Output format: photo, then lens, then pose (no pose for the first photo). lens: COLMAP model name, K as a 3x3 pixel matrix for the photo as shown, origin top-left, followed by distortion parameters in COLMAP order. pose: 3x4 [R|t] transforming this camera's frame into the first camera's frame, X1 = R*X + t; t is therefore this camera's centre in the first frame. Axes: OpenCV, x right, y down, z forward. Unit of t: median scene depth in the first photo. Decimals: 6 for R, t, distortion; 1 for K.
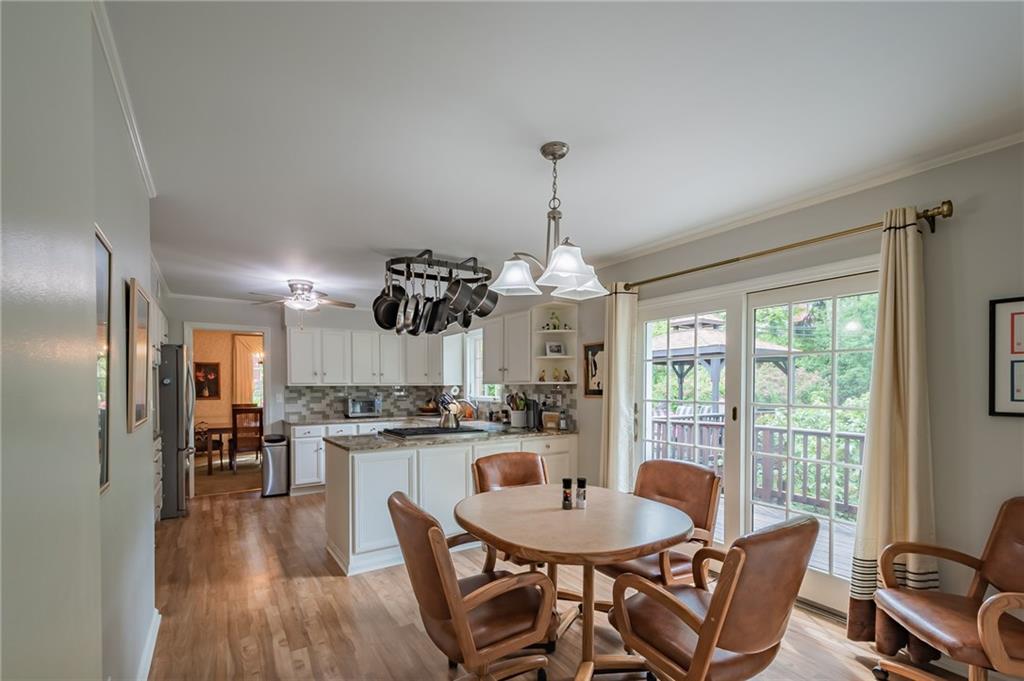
lens RADIAL K [[457.6, 0, 519.3], [0, 457.6, 388.6], [0, 0, 1]] dist [0.014144, -0.002034]
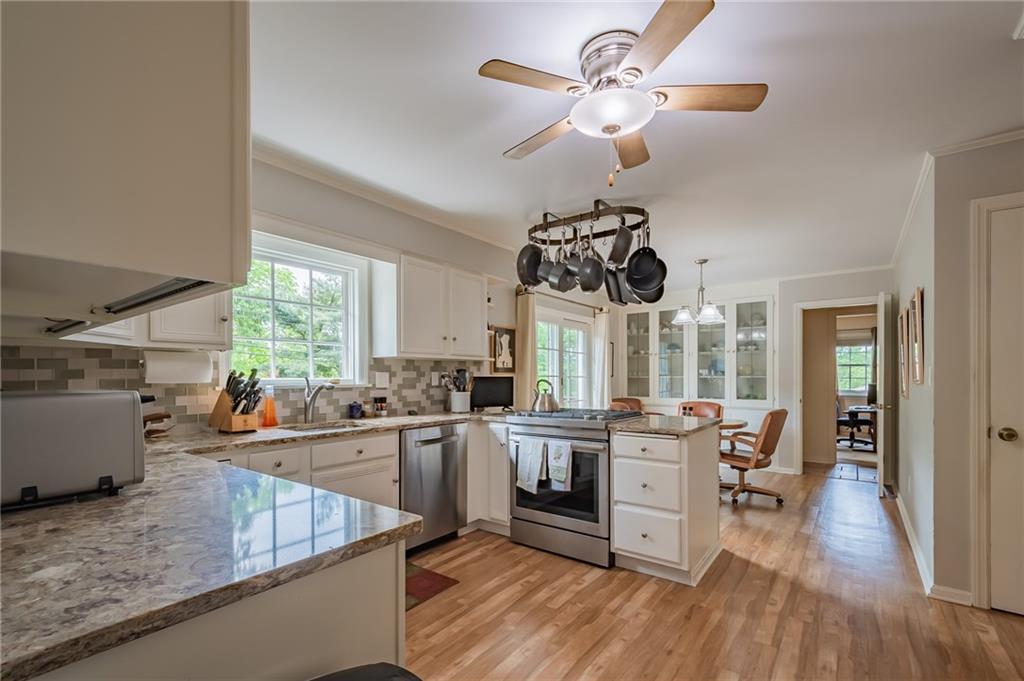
lens RADIAL K [[457.6, 0, 496.3], [0, 457.6, 374.9], [0, 0, 1]] dist [0.014144, -0.002034]
pose [[-0.307343, 0.008131, 0.951564, -0.606019], [0.011016, 0.999927, -0.004986, 0.017547], [-0.951535, 0.008950, -0.307411, 0.914158]]
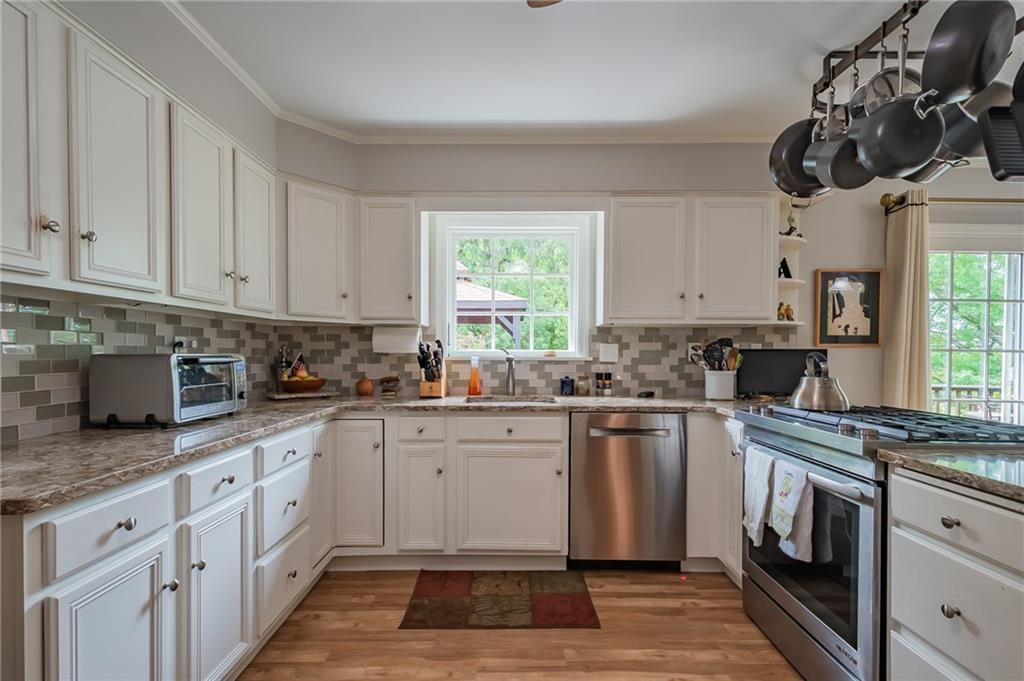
lens RADIAL K [[457.6, 0, 509.4], [0, 457.6, 358.1], [0, 0, 1]] dist [0.014144, -0.002034]
pose [[0.558973, -0.002686, 0.829181, -0.477723], [-0.000318, 0.999994, 0.003453, 0.023569], [-0.829186, -0.002193, 0.558969, 0.691291]]
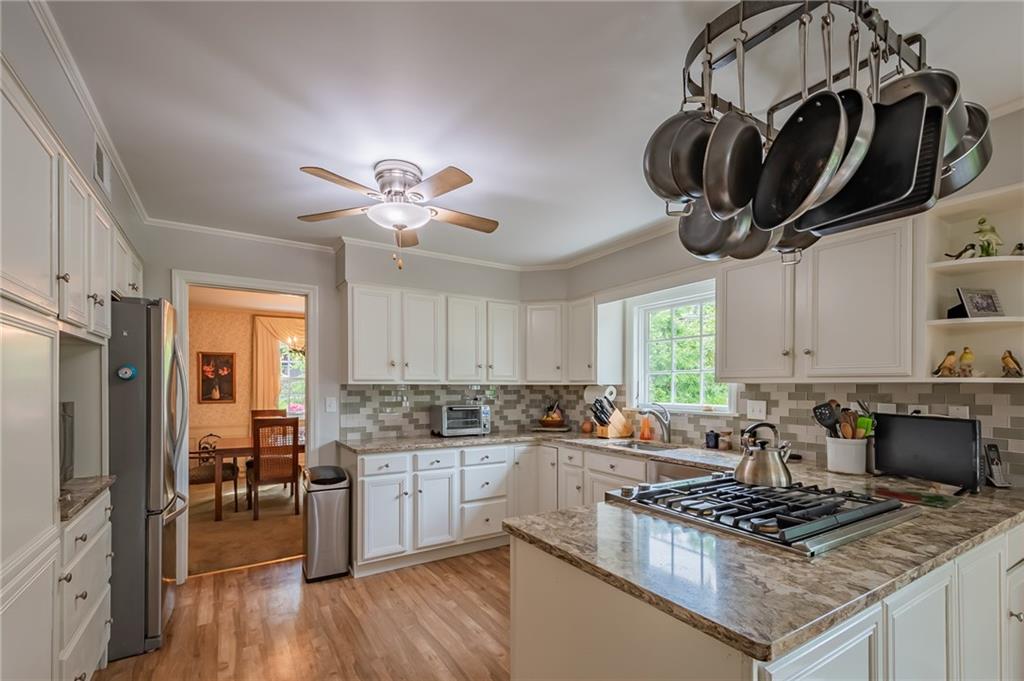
lens RADIAL K [[457.6, 0, 522.6], [0, 457.6, 388.0], [0, 0, 1]] dist [0.014144, -0.002034]
pose [[0.999802, 0.005300, -0.019204, -0.252838], [-0.005360, 0.999981, -0.003084, -0.000458], [0.019188, 0.003186, 0.999811, 0.392198]]
